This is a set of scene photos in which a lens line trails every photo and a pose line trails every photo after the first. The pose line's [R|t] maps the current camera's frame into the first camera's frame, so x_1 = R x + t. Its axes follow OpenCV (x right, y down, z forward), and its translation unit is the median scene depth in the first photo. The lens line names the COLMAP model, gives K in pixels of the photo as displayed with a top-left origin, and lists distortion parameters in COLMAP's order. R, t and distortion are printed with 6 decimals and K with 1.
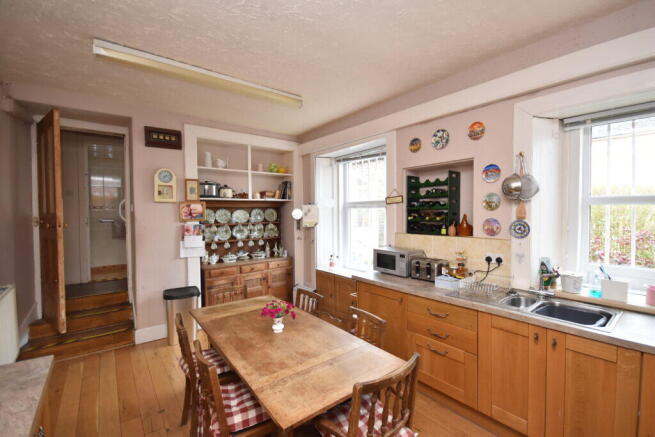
lens RADIAL K [[289.0, 0, 333.3], [0, 289.0, 218.4], [0, 0, 1]] dist [0.001849, 0.000380]
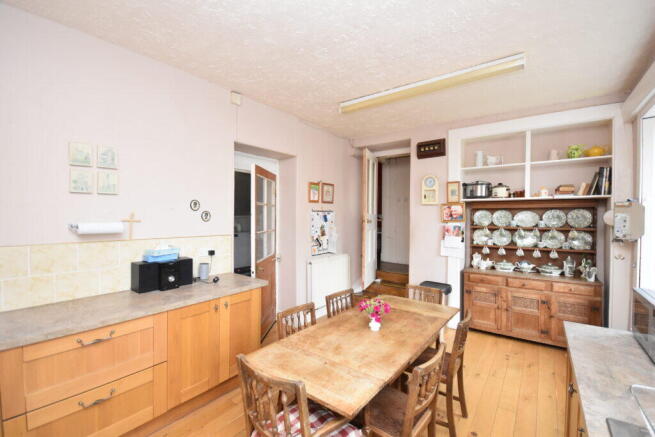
lens RADIAL K [[289.0, 0, 332.9], [0, 289.0, 217.8], [0, 0, 1]] dist [0.001849, 0.000380]
pose [[0.258261, 0.017250, -0.965921, 0.356266], [-0.027448, 0.999568, 0.010513, -0.004525], [0.965685, 0.023797, 0.258623, 0.279597]]
